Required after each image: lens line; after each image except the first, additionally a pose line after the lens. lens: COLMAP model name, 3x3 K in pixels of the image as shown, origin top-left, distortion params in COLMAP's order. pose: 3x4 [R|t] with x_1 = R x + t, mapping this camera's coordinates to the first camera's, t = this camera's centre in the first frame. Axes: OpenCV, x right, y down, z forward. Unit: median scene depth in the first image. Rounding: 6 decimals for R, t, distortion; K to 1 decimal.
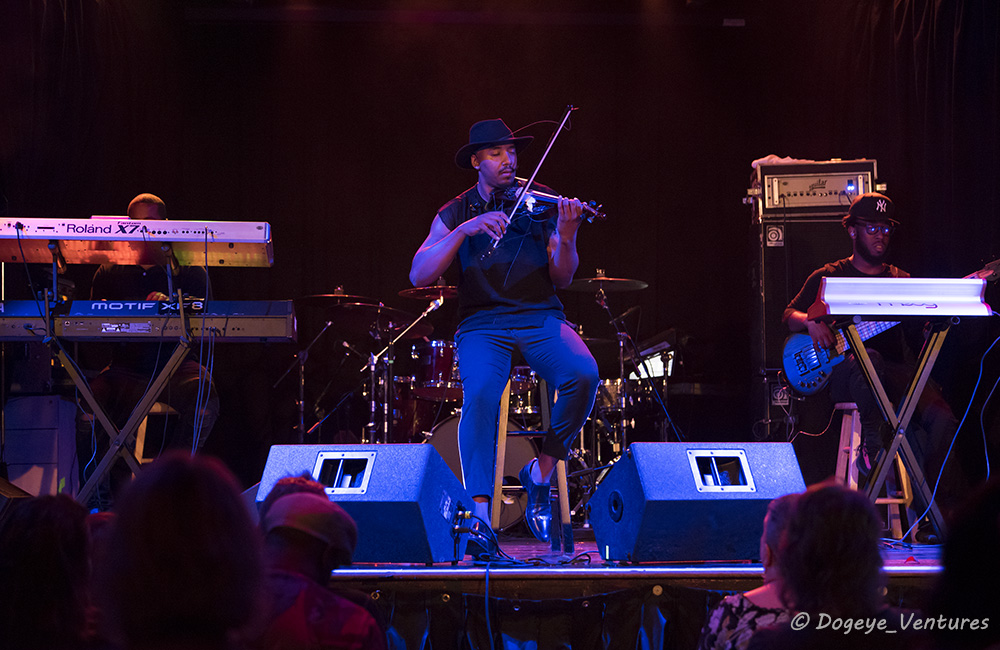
lens RADIAL K [[2240.4, 0, 500.0], [0, 2240.4, 325.0], [0, 0, 1]] dist [0.056468, 0.050598]
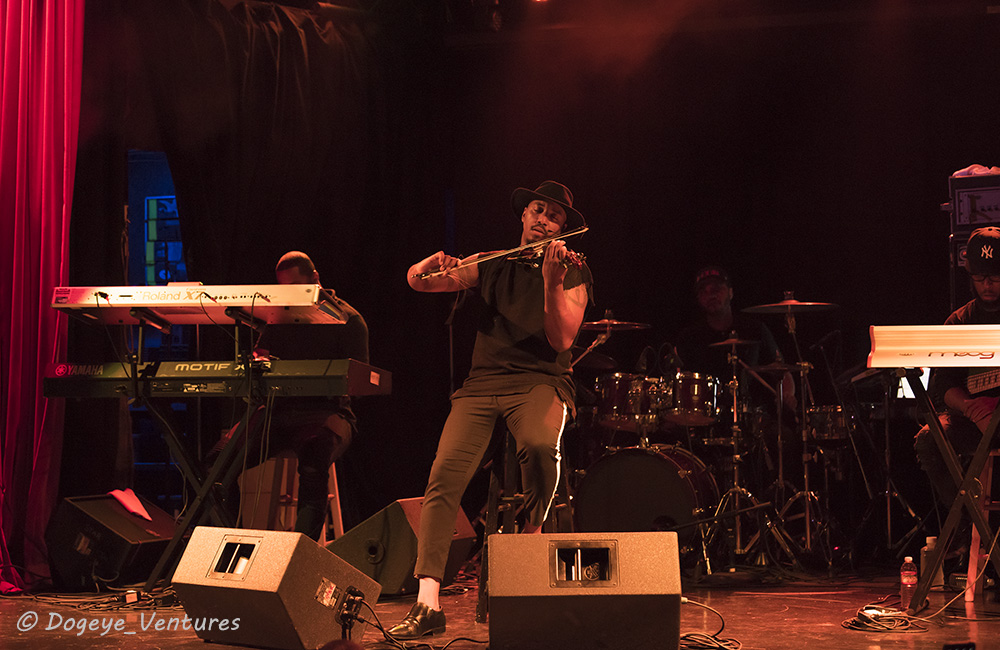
lens RADIAL K [[2223.0, 0, 500.0], [0, 2223.0, 325.0], [0, 0, 1]] dist [0.114849, 0.033036]
pose [[0.922286, -0.017451, -0.386114, 0.362724], [0.033225, 0.998862, 0.034217, -0.059044], [0.385077, -0.044386, 0.921816, 0.095032]]
